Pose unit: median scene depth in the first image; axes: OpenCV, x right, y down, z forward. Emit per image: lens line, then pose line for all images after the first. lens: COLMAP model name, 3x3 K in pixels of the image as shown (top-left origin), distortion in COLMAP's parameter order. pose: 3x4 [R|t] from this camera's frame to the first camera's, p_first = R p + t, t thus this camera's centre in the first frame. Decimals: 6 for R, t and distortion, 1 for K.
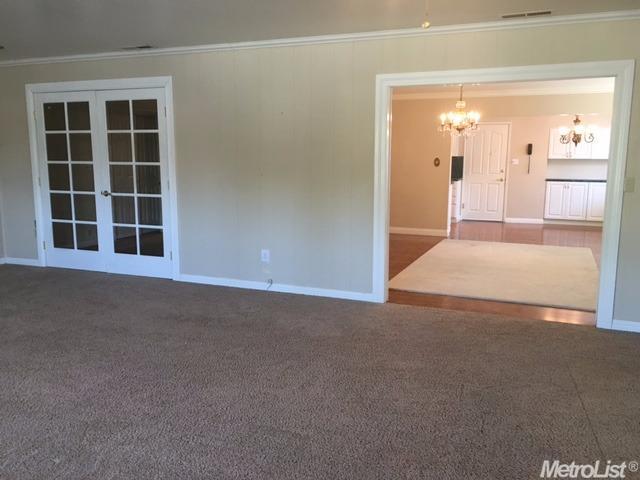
lens RADIAL K [[553.7, 0, 315.4], [0, 553.7, 235.9], [0, 0, 1]] dist [0.042799, -0.029095]
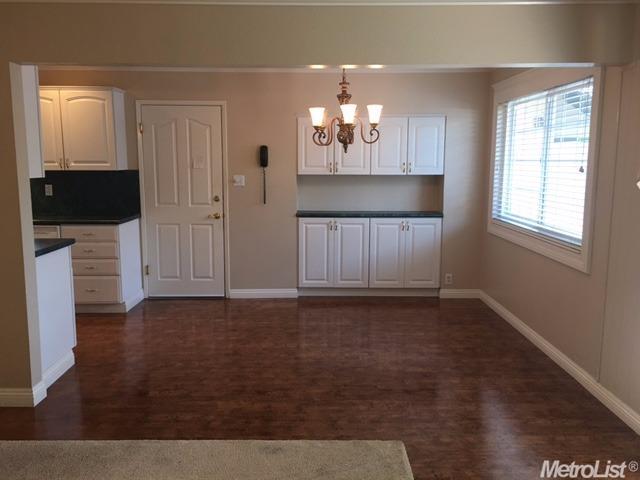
lens RADIAL K [[553.7, 0, 321.5], [0, 553.7, 240.3], [0, 0, 1]] dist [0.042799, -0.029095]
pose [[0.921308, -0.062206, 0.383824, 0.238254], [0.060556, 0.998030, 0.016395, -0.085402], [-0.384088, 0.008138, 0.923261, 0.520741]]
